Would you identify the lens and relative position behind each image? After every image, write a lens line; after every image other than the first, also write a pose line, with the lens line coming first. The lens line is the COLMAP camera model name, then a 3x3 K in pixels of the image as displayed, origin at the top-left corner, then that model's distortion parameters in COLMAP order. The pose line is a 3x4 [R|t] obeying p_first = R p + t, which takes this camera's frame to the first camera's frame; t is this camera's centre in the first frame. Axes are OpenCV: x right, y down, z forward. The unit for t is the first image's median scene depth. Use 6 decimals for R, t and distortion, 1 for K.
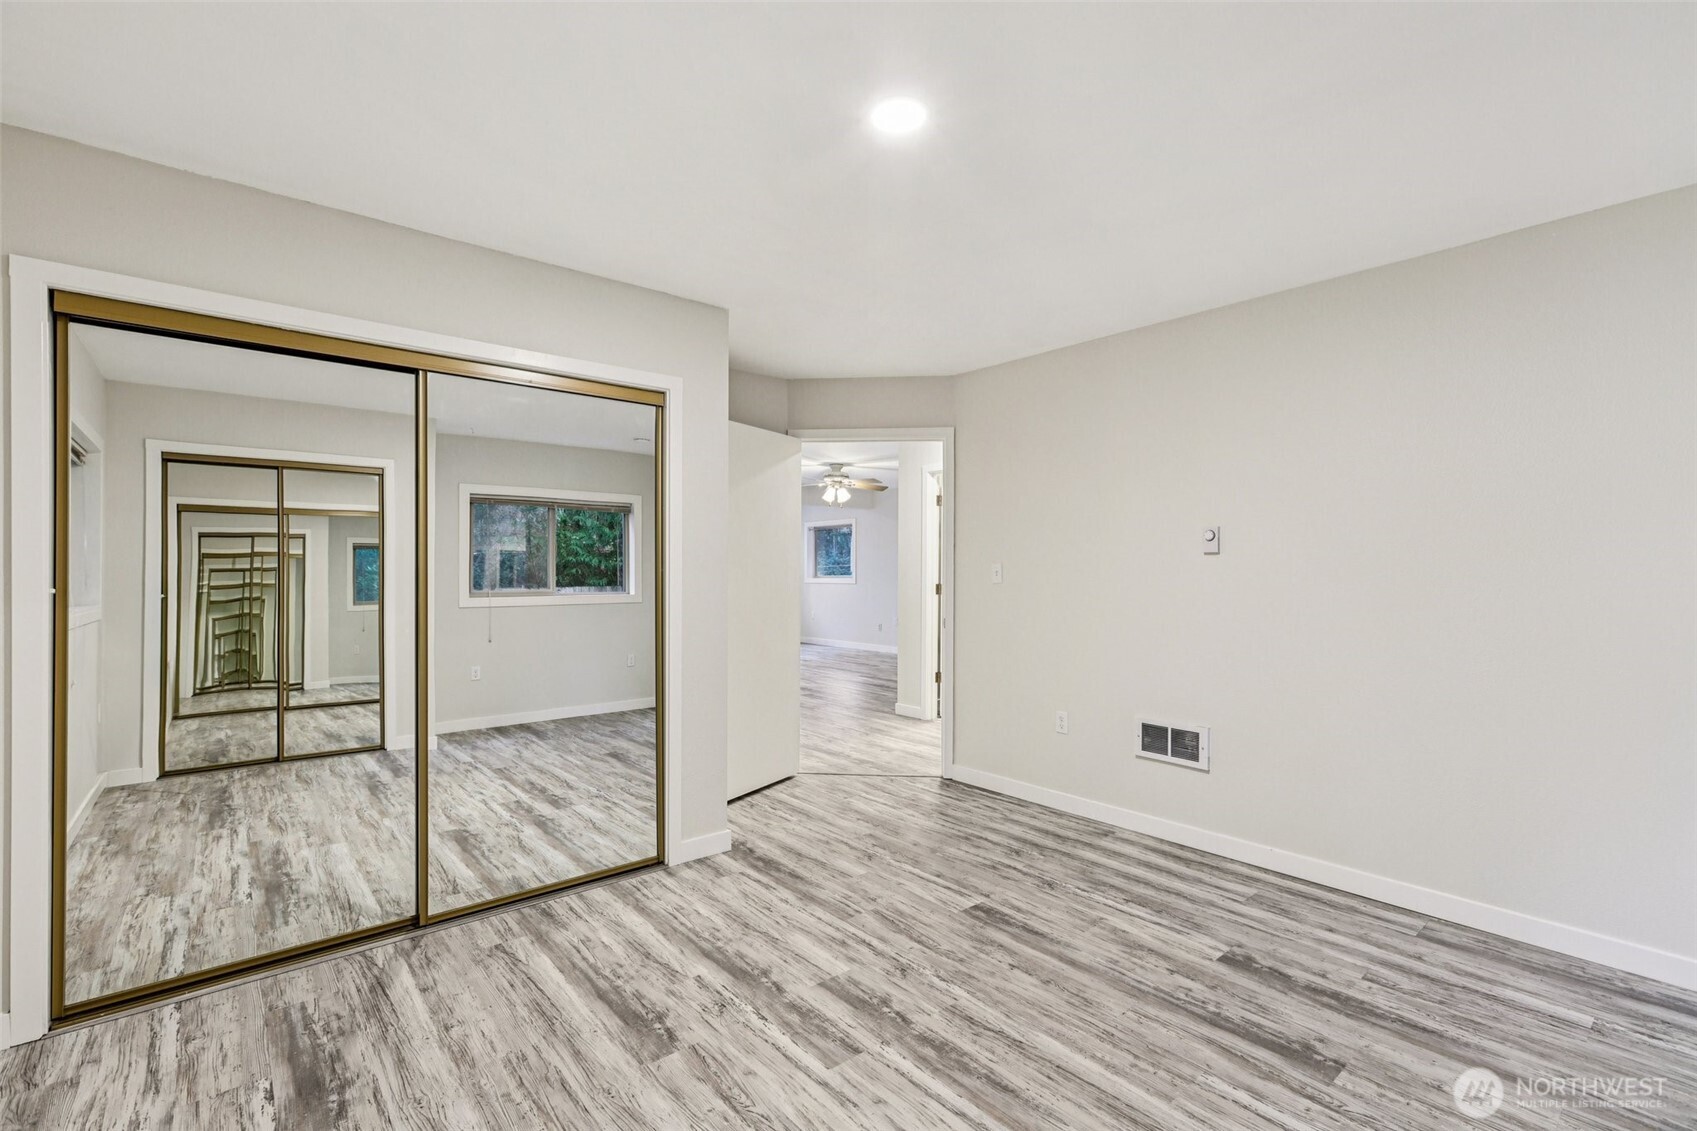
lens RADIAL K [[753.2, 0, 849.9], [0, 753.2, 540.2], [0, 0, 1]] dist [0.000935, 0.000817]
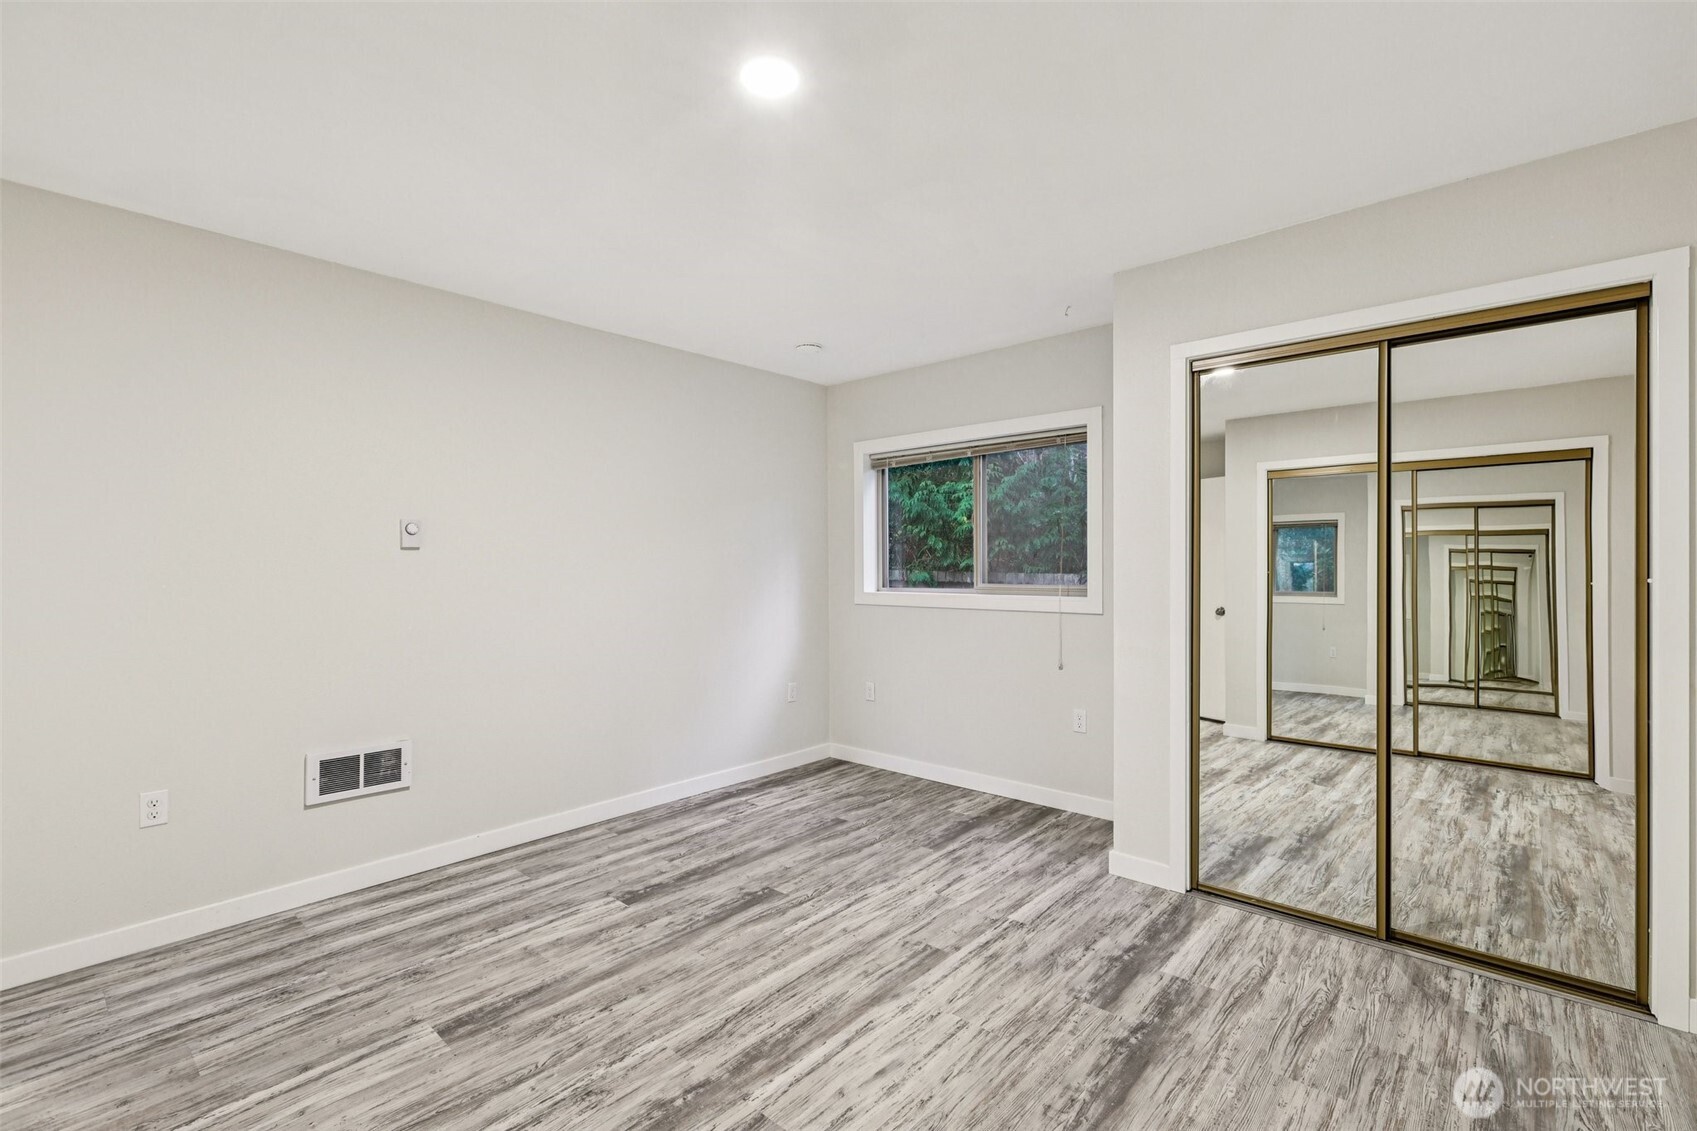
lens RADIAL K [[756.3, 0, 864.1], [0, 756.3, 566.7], [0, 0, 1]] dist [0.000241, 0.000594]
pose [[-0.151475, -0.004478, 0.988451, -0.672025], [-0.035774, 0.999359, -0.000955, 0.029096], [-0.987813, -0.035505, -0.151539, 0.801148]]
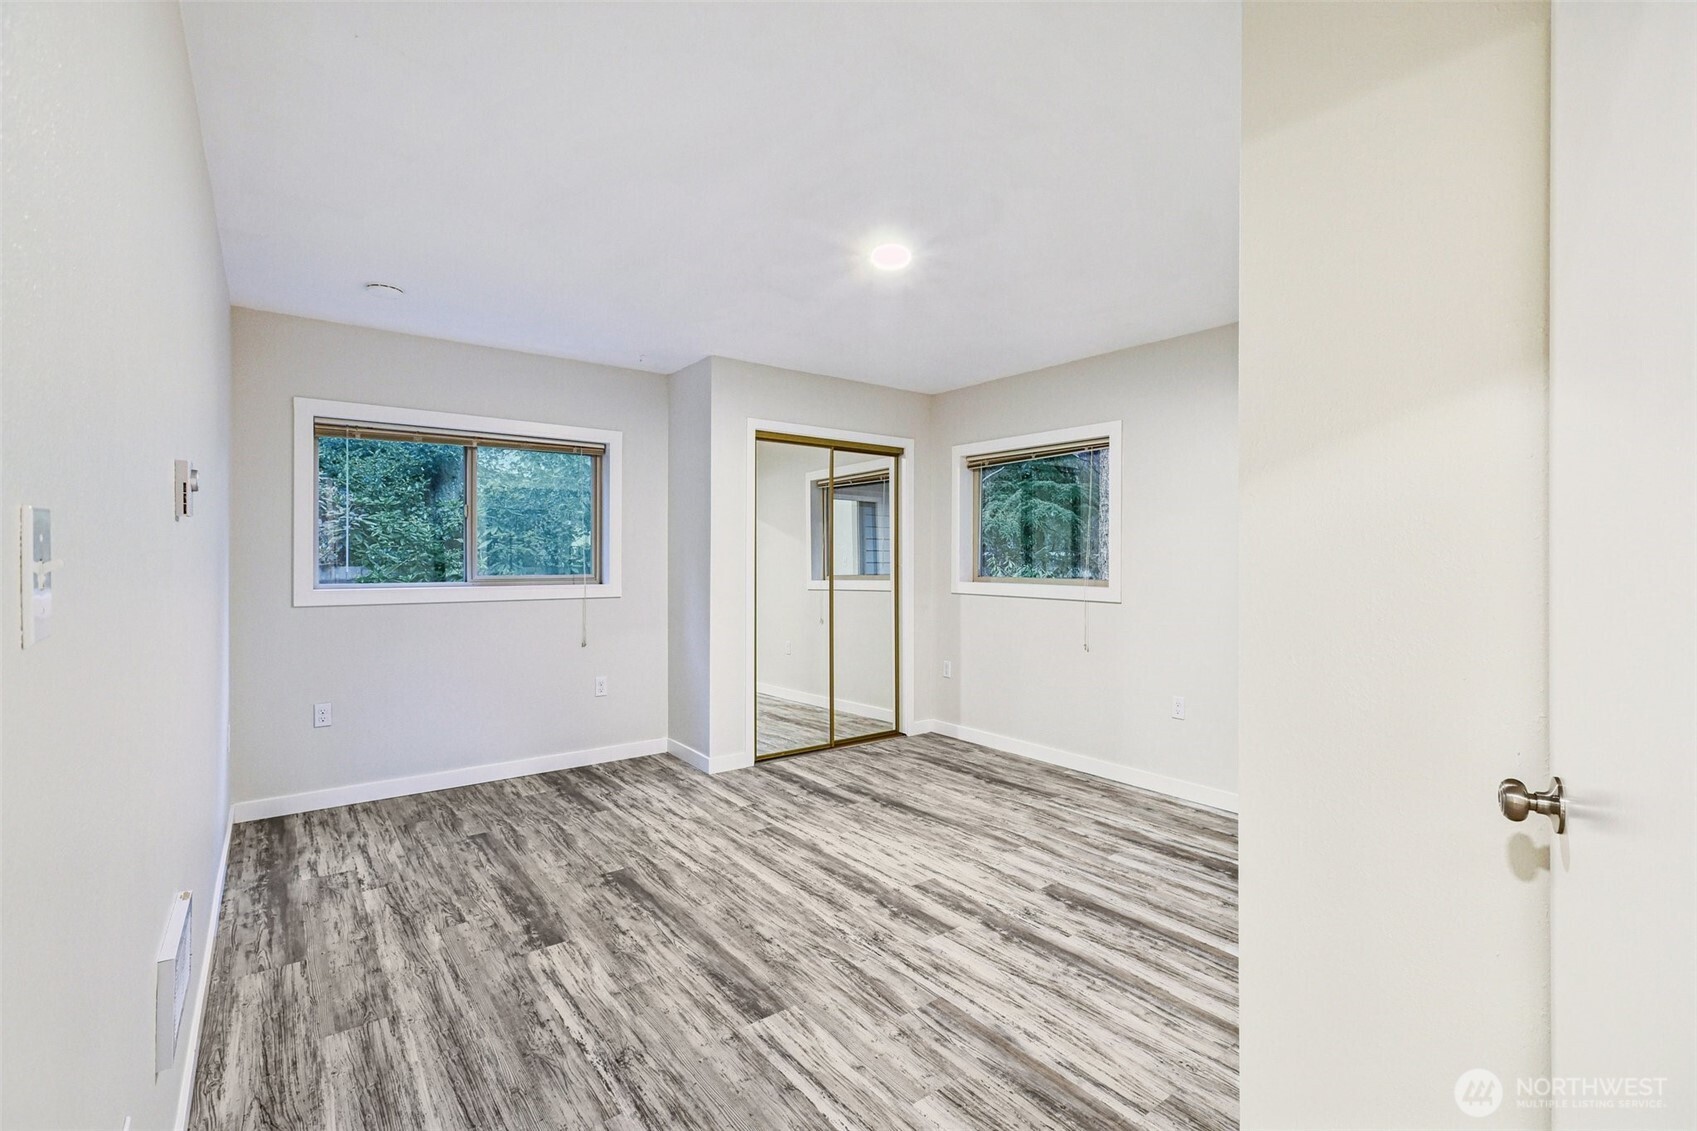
lens RADIAL K [[751.6, 0, 854.2], [0, 751.6, 569.0], [0, 0, 1]] dist [-0.001890, 0.000586]
pose [[-0.999084, -0.004859, 0.042526, 0.054873], [-0.005977, 0.999639, -0.026182, 0.077804], [-0.042384, -0.026412, -0.998752, 1.915797]]
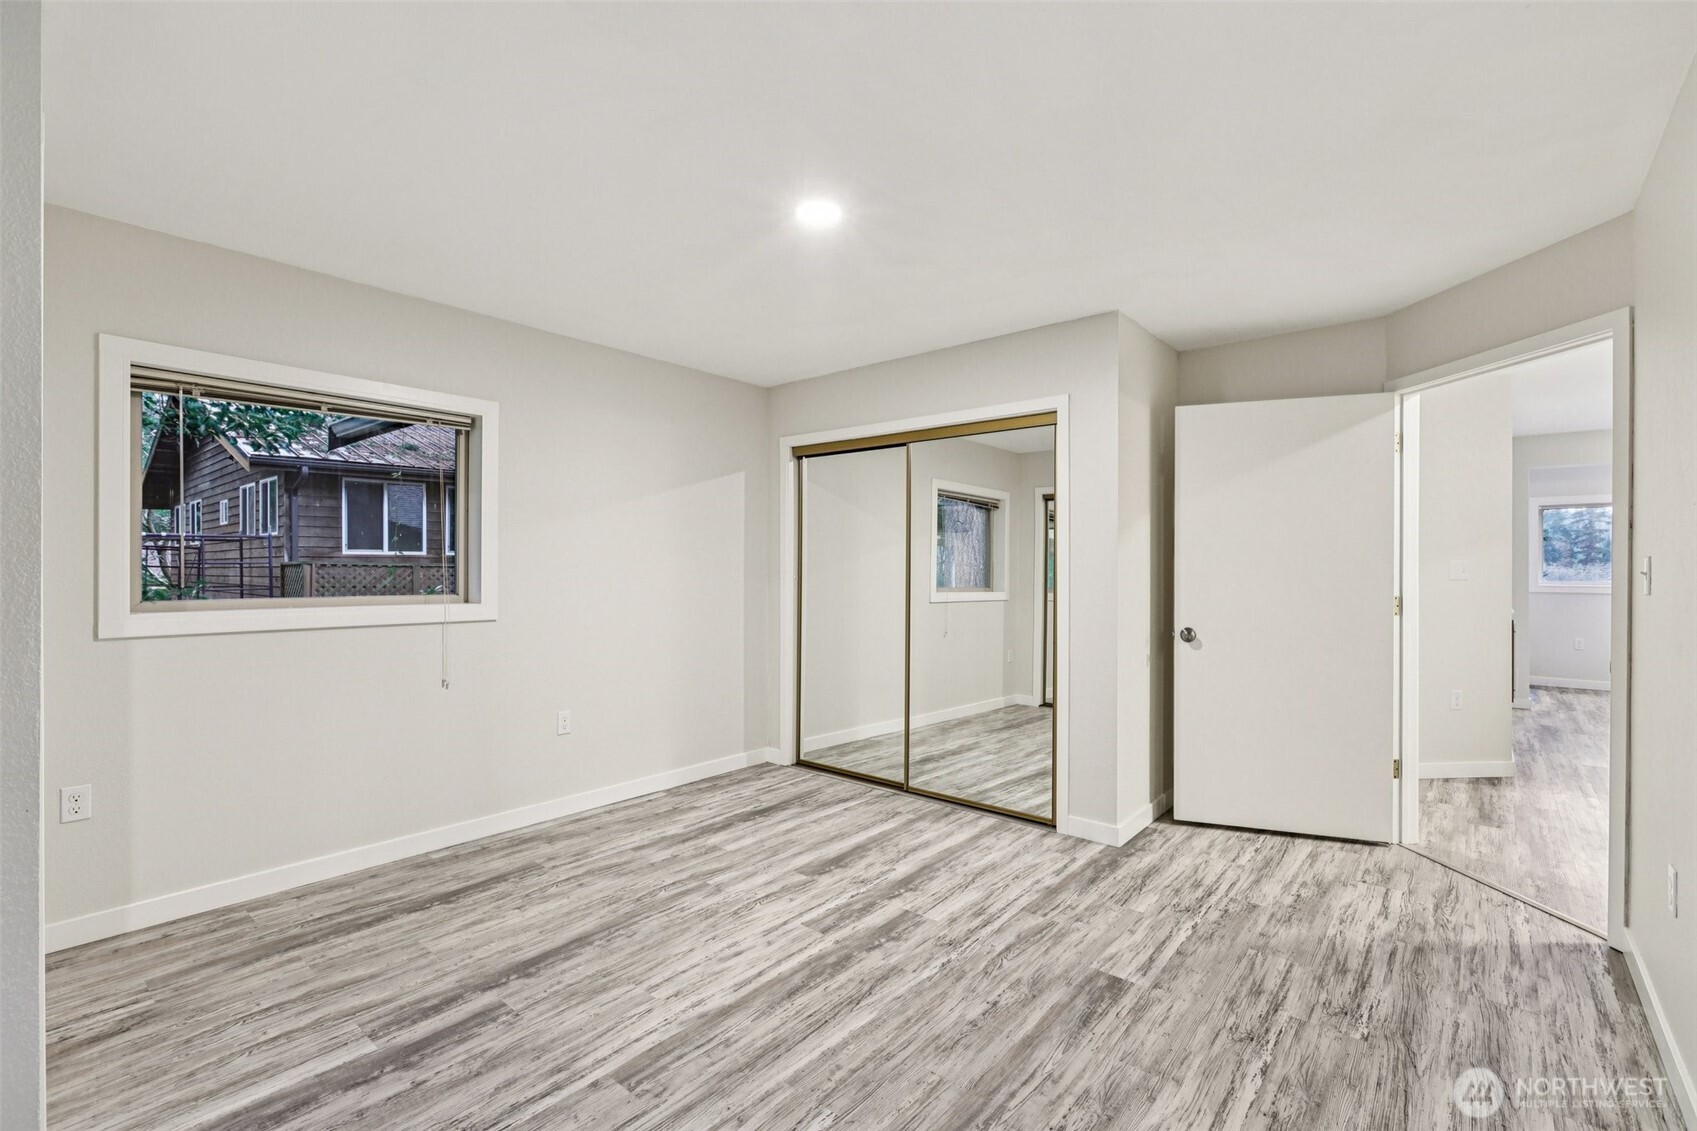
lens RADIAL K [[751.6, 0, 854.2], [0, 751.6, 569.0], [0, 0, 1]] dist [-0.001890, 0.000586]
pose [[0.168253, -0.001363, -0.985743, 1.016255], [0.038638, 0.999240, 0.005214, 0.029657], [0.984986, -0.038964, 0.168178, 0.660955]]
